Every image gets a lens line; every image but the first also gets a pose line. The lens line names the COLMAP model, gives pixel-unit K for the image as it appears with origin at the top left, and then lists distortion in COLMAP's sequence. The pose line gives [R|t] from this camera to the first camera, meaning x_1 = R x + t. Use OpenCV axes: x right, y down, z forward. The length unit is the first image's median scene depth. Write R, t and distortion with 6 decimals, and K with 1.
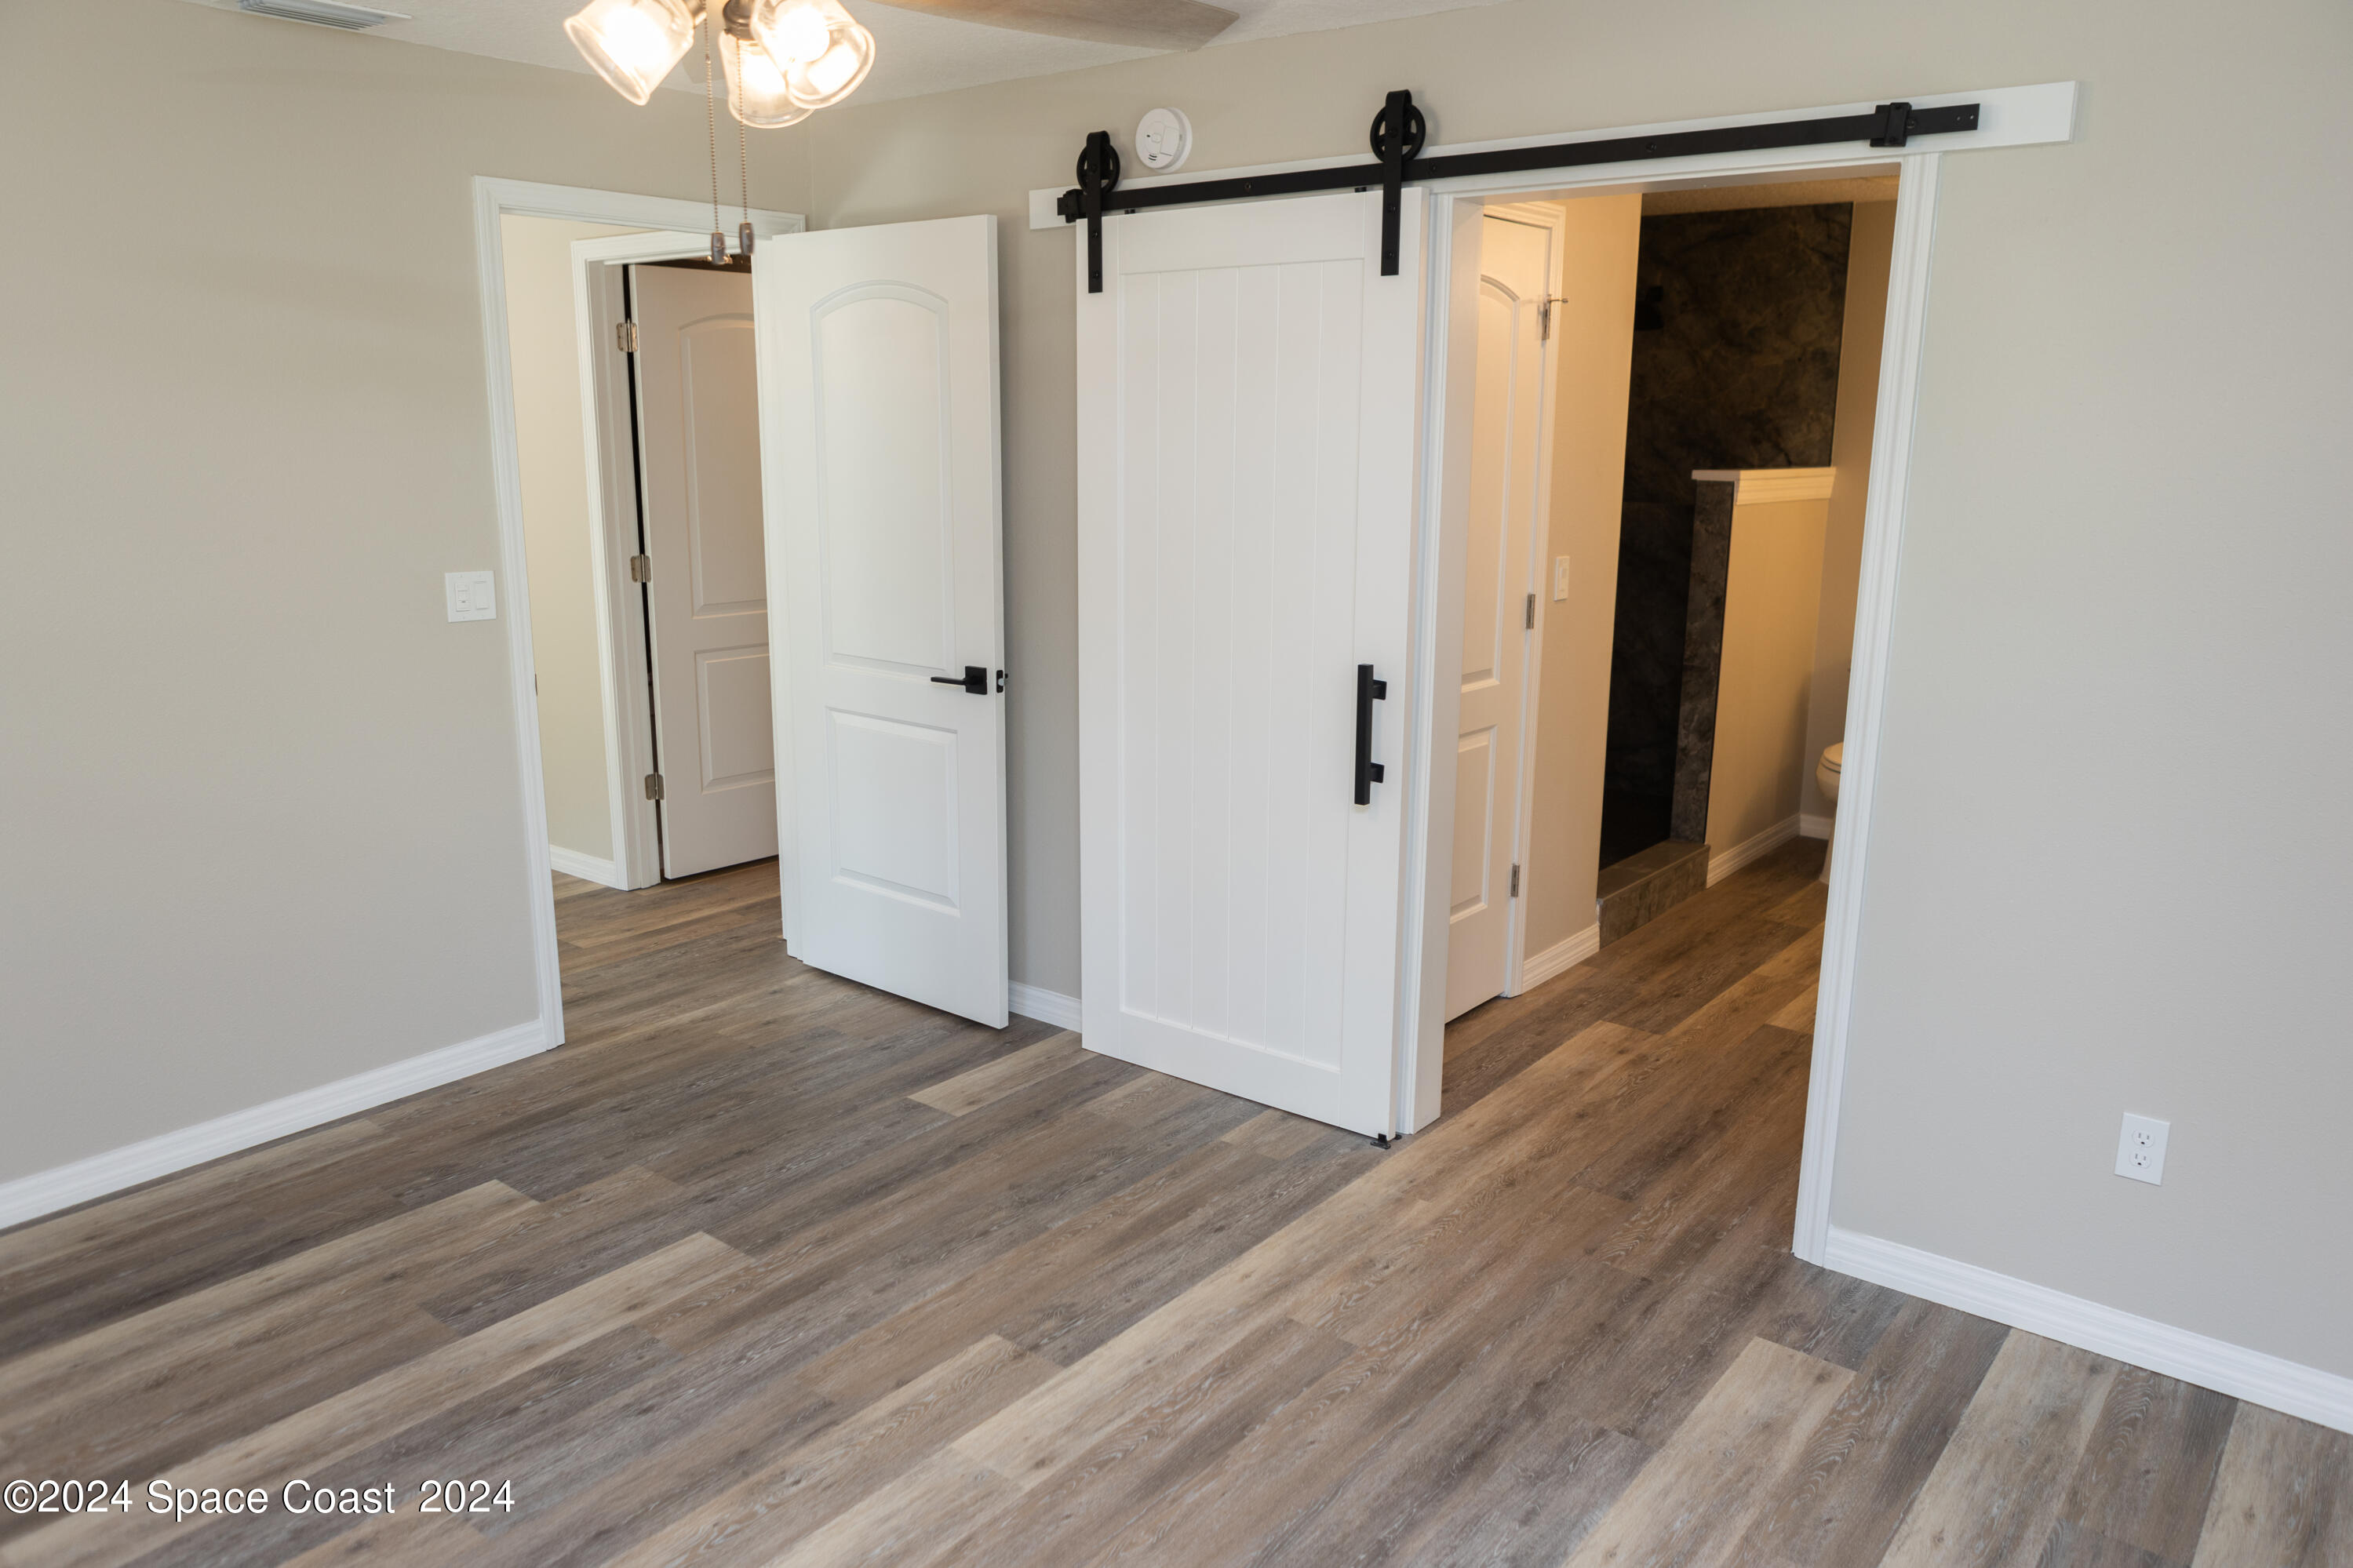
lens RADIAL K [[1619.3, 0, 1179.4], [0, 1619.3, 776.9], [0, 0, 1]] dist [-0.020361, 0.007302]
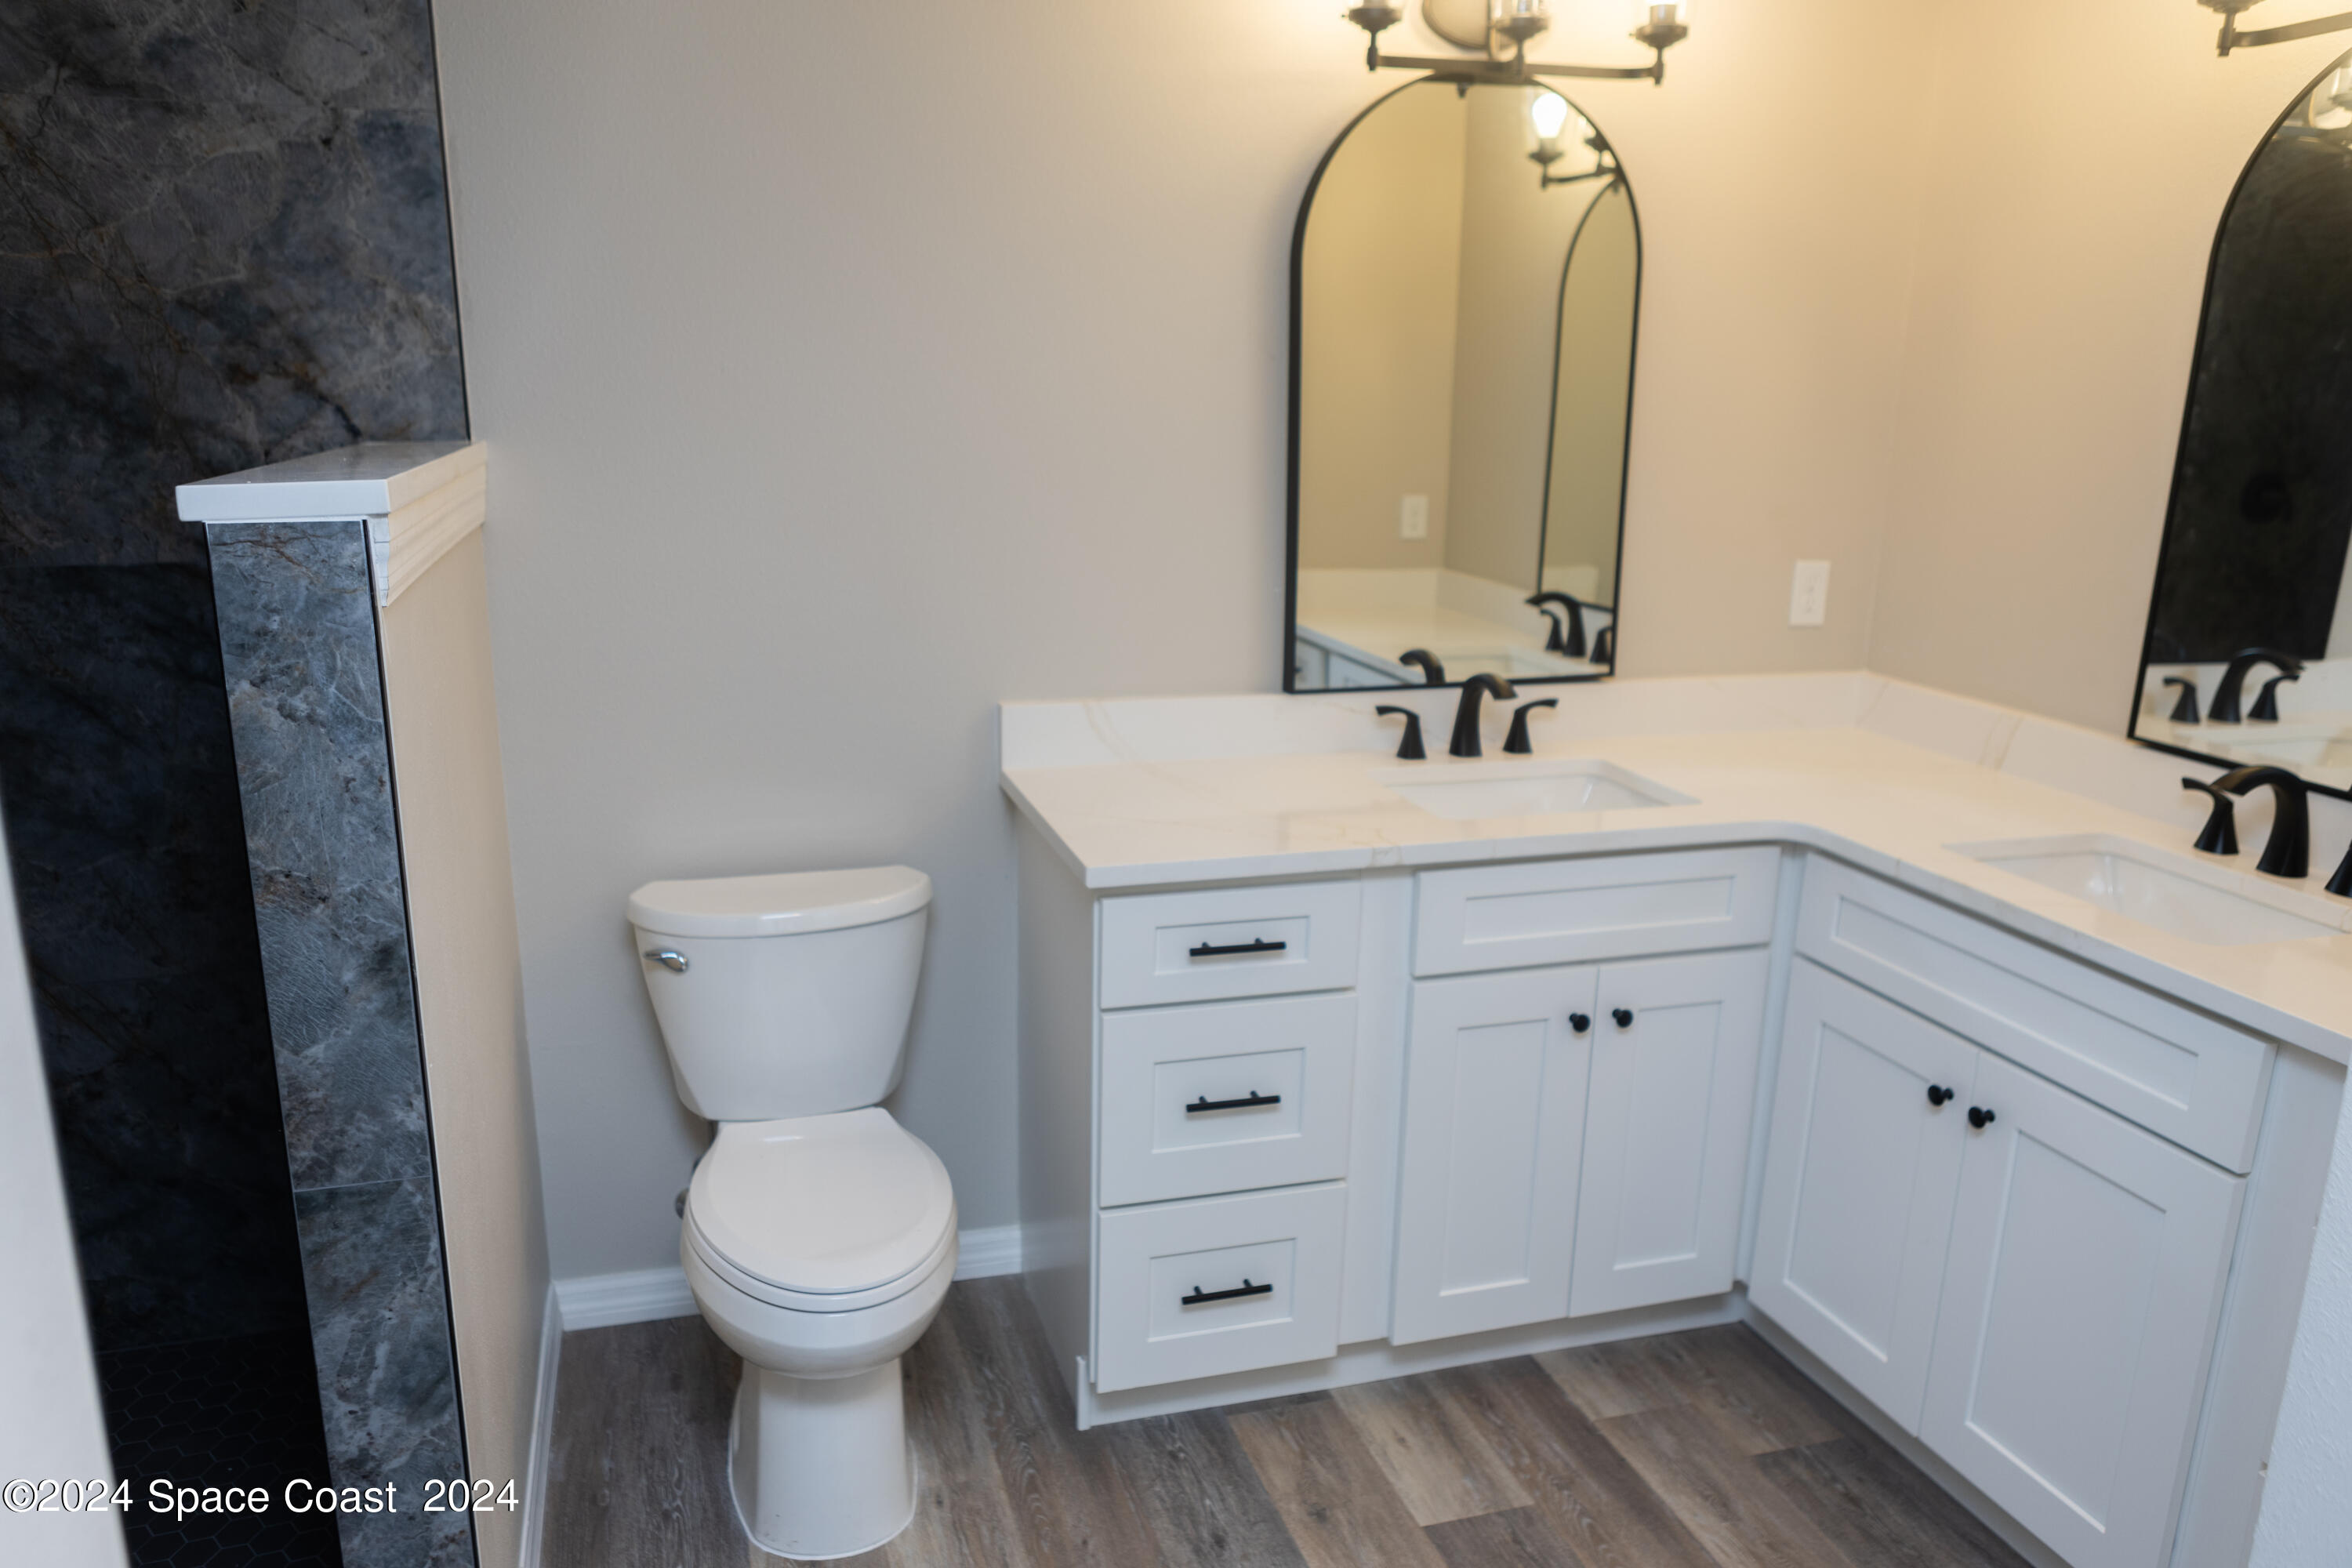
lens RADIAL K [[1618.8, 0, 1178.9], [0, 1618.8, 776.9], [0, 0, 1]] dist [-0.020361, 0.007302]
pose [[0.554210, -0.204788, 0.806792, 0.173562], [0.180666, 0.975751, 0.123570, -0.131739], [-0.812534, 0.077276, 0.577769, 0.652841]]
